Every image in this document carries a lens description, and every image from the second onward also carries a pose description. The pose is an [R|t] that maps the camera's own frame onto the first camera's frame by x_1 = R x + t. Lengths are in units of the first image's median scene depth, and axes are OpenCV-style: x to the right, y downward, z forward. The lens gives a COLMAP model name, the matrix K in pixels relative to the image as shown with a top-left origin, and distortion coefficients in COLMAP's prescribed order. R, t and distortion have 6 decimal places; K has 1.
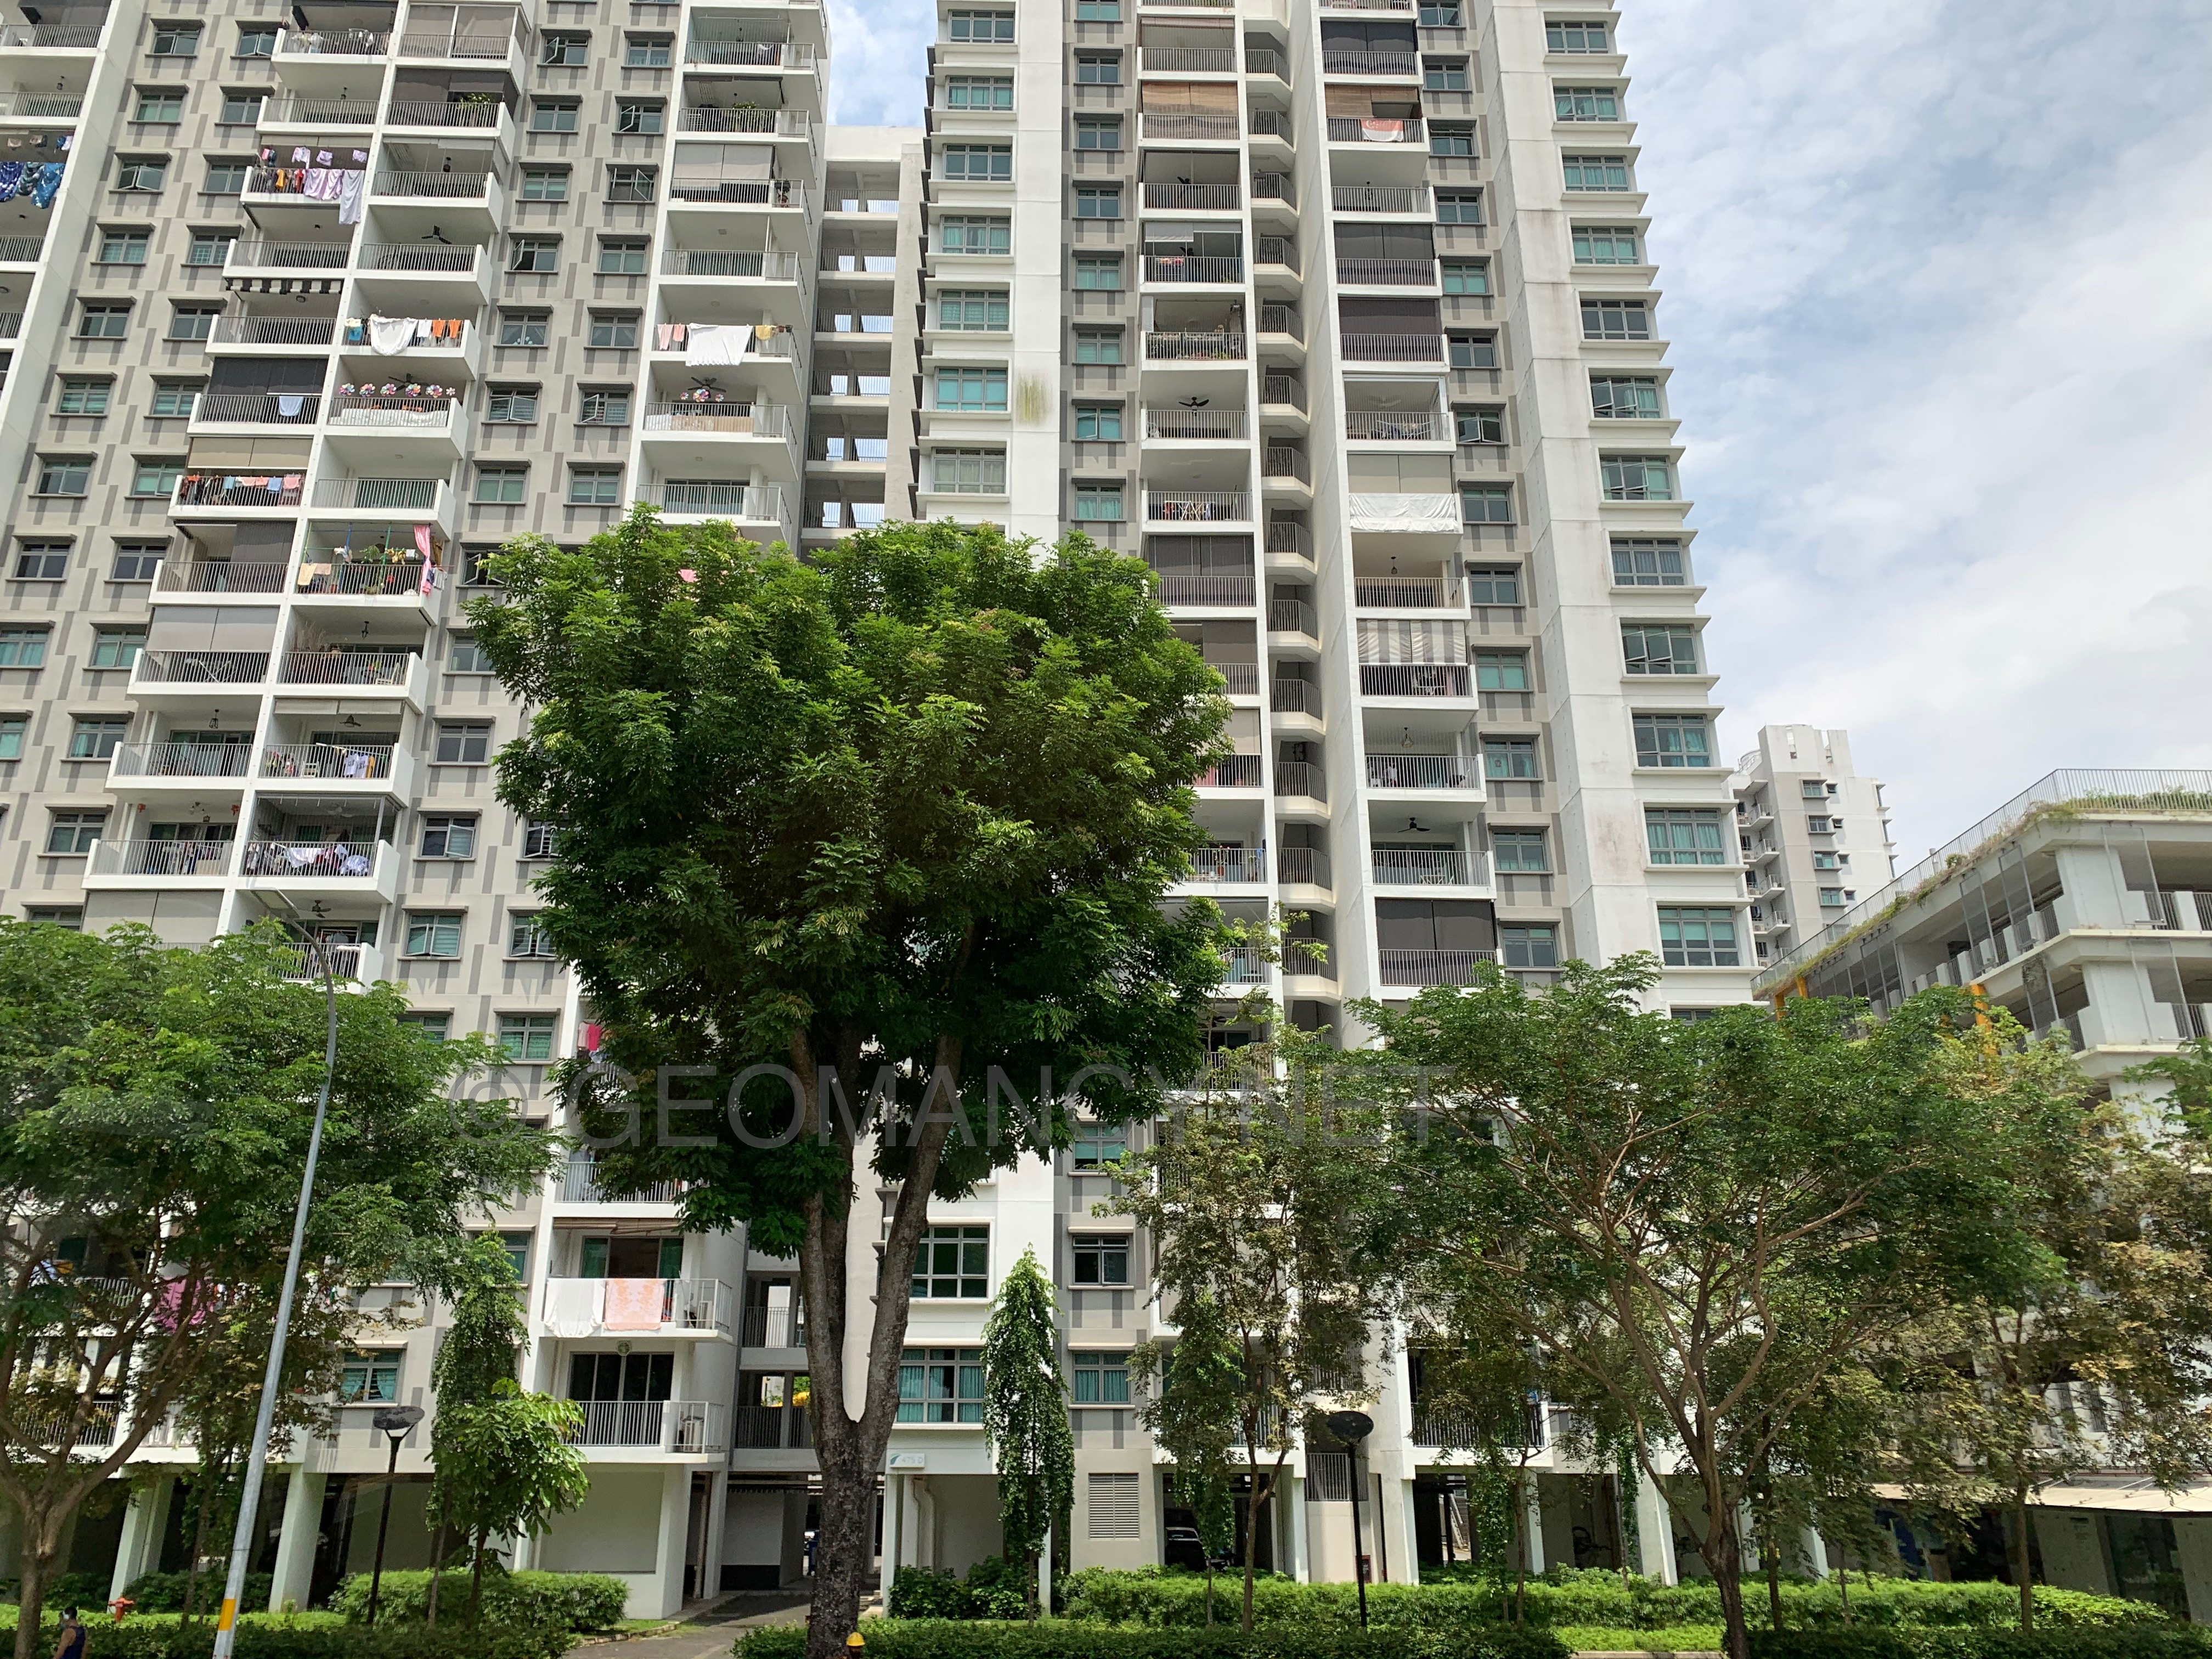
lens RADIAL K [[1662.1, 0, 1100.1], [0, 1662.1, 896.9], [0, 0, 1]] dist [0.019180, 0.009388]
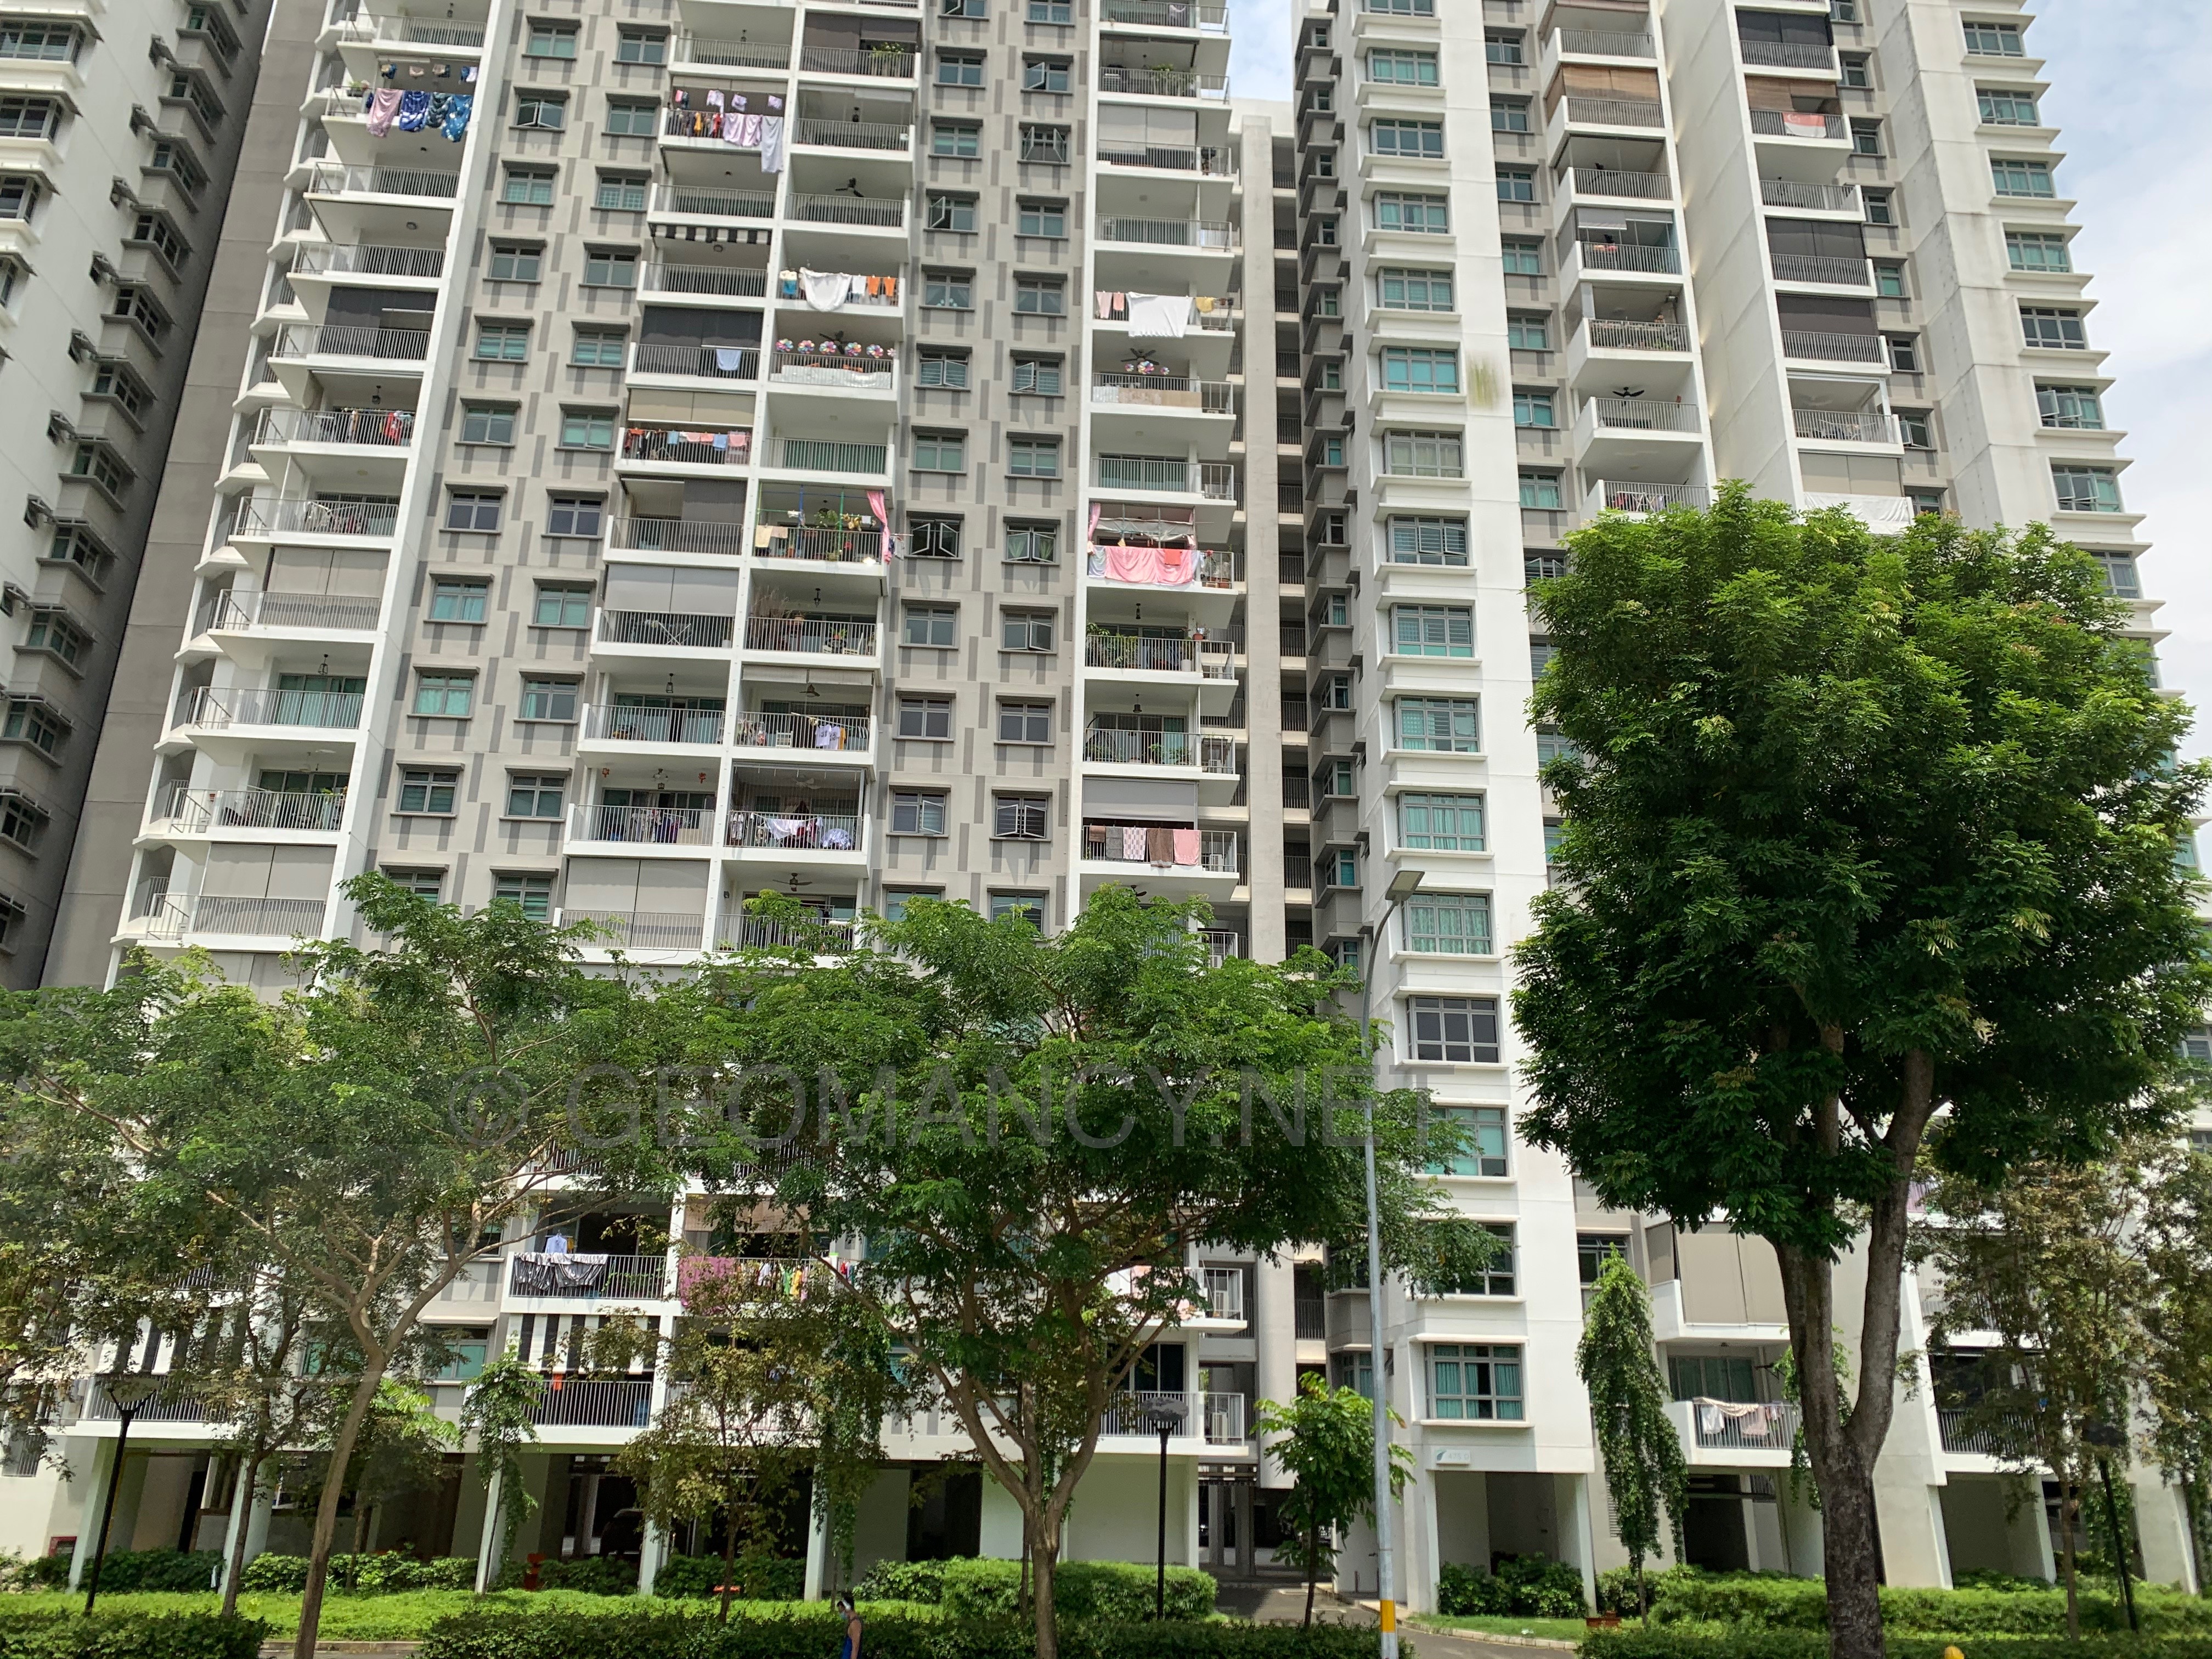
lens RADIAL K [[1663.6, 0, 1108.3], [0, 1663.6, 916.4], [0, 0, 1]] dist [0.045244, -0.040858]
pose [[0.998397, 0.028635, 0.048815, -0.297483], [-0.029562, 0.999394, 0.018387, 0.003436], [-0.048259, -0.019801, 0.998639, 0.017059]]
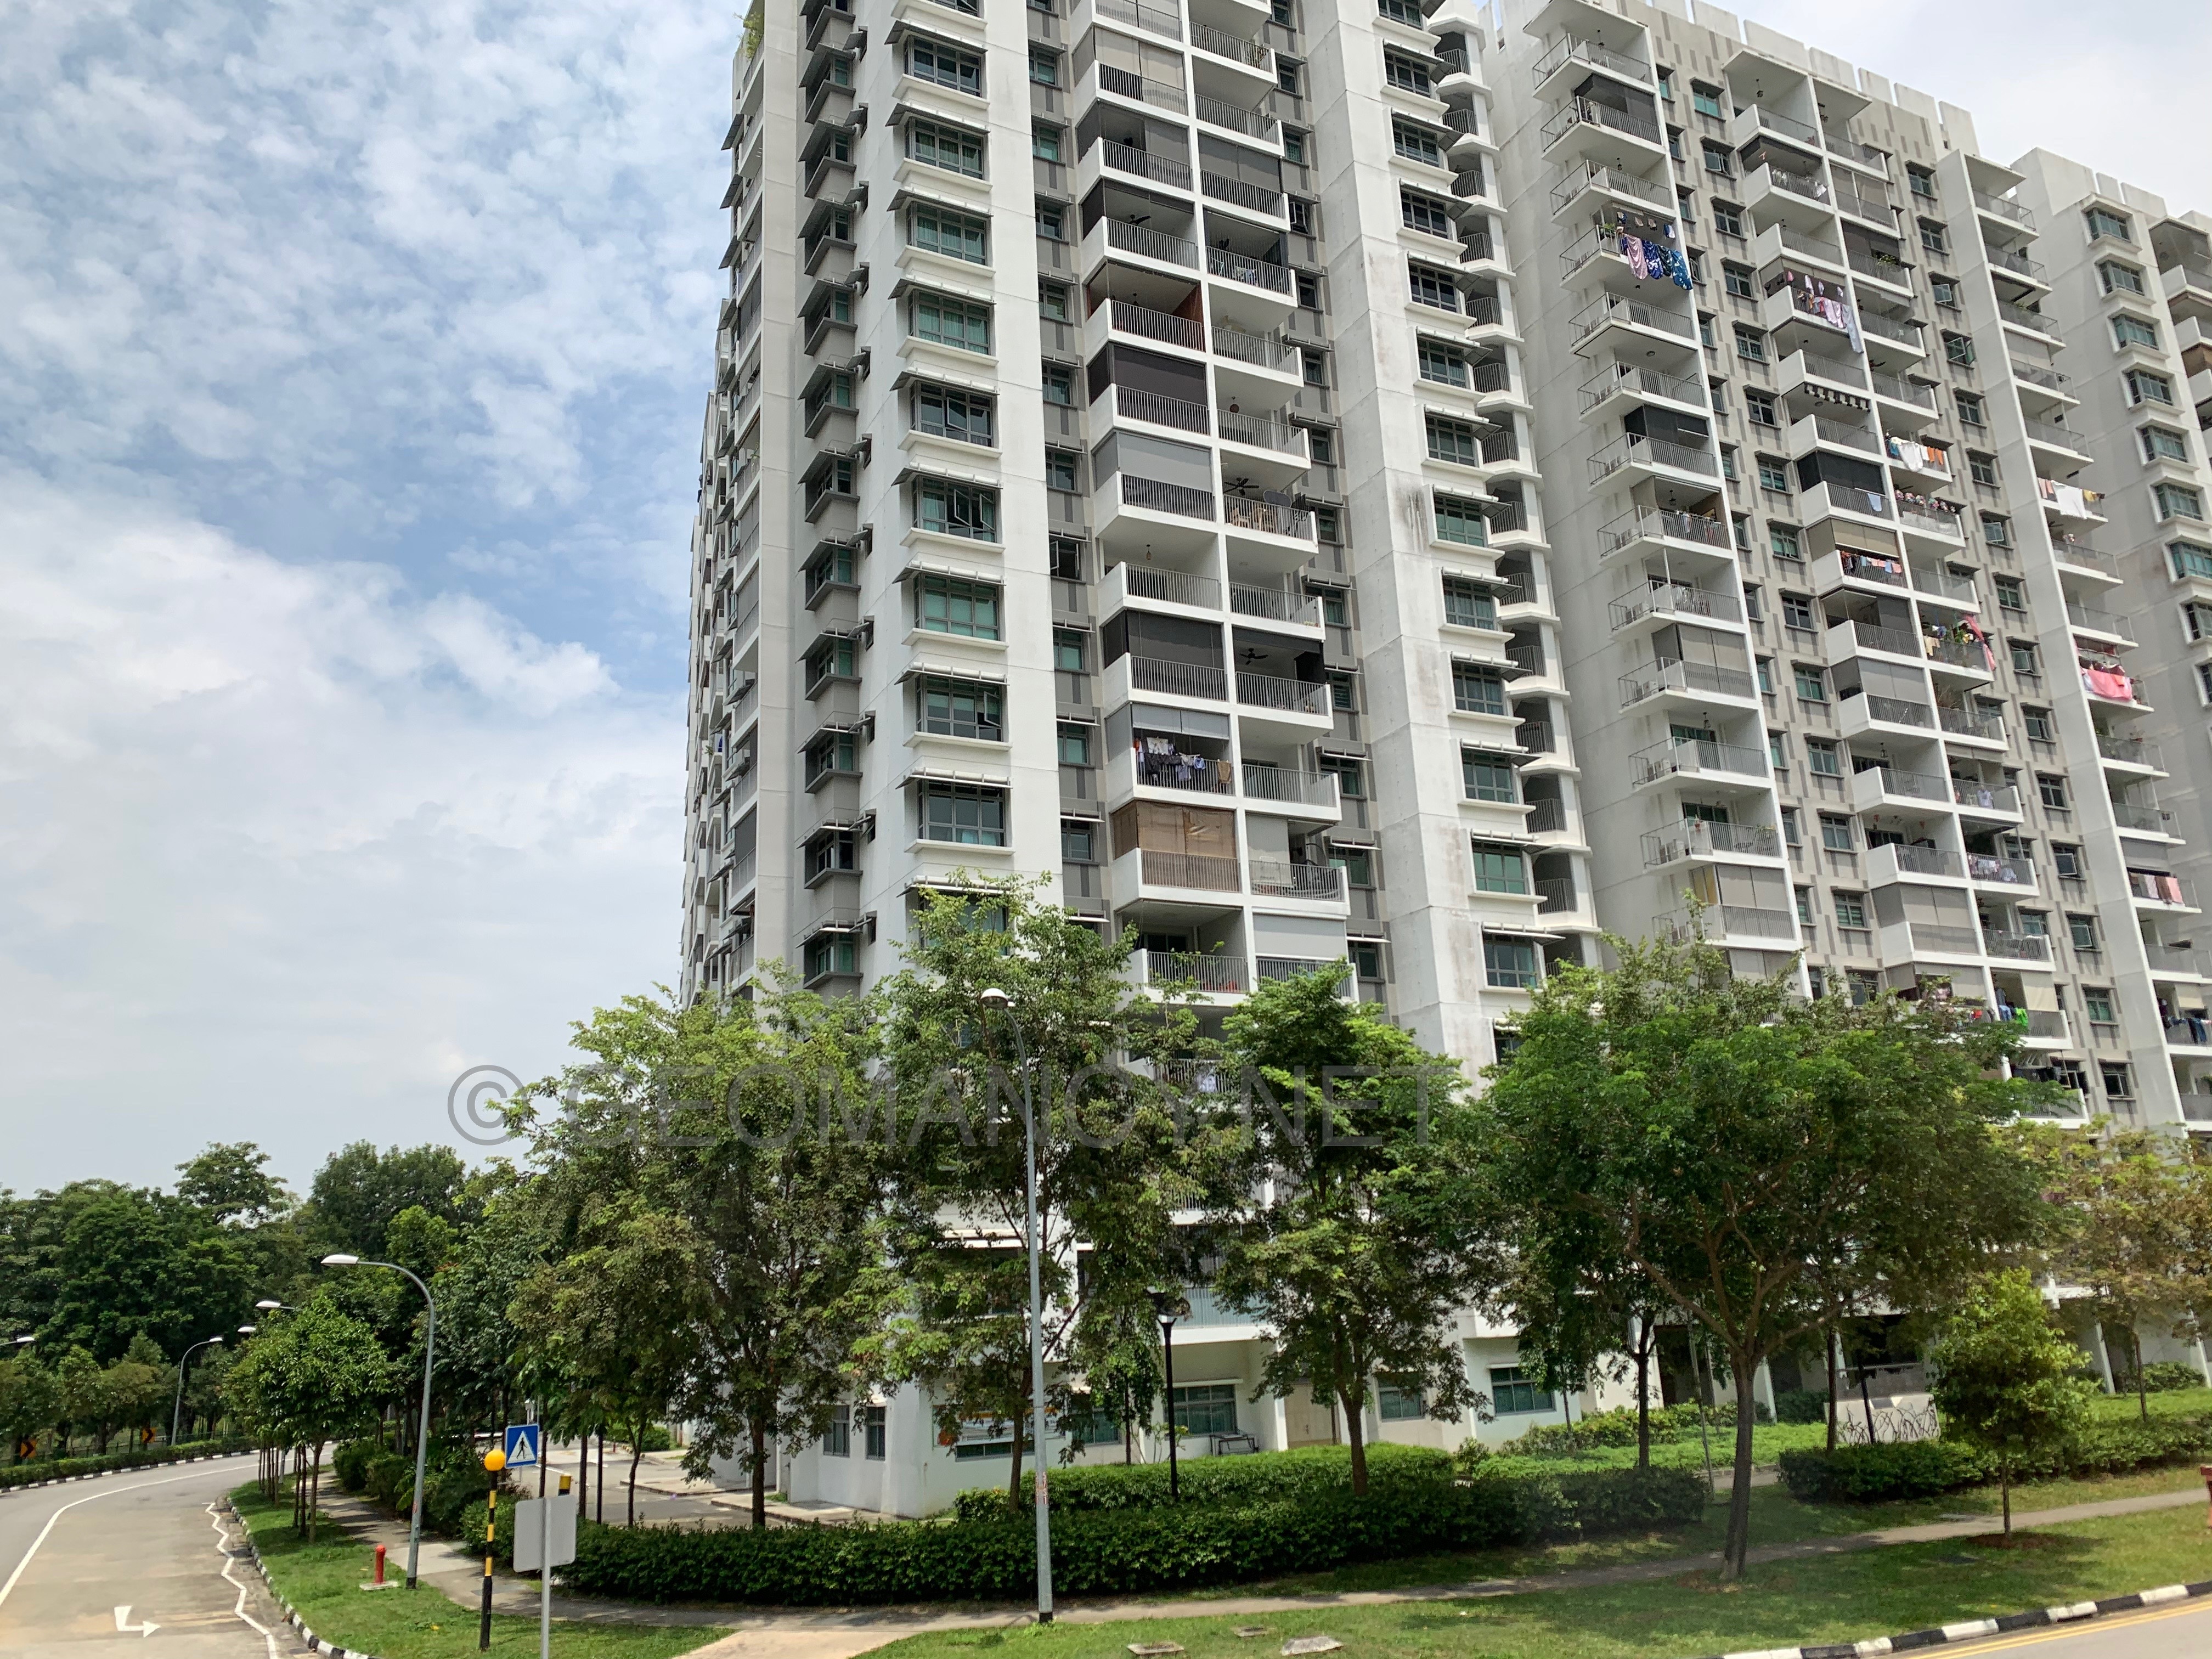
lens RADIAL K [[1663.6, 0, 1108.3], [0, 1663.6, 916.4], [0, 0, 1]] dist [0.045244, -0.040858]
pose [[0.897398, 0.056608, 0.437575, -1.529625], [-0.086935, 0.994980, 0.049572, 0.009744], [-0.432572, -0.082526, 0.897815, 0.070496]]
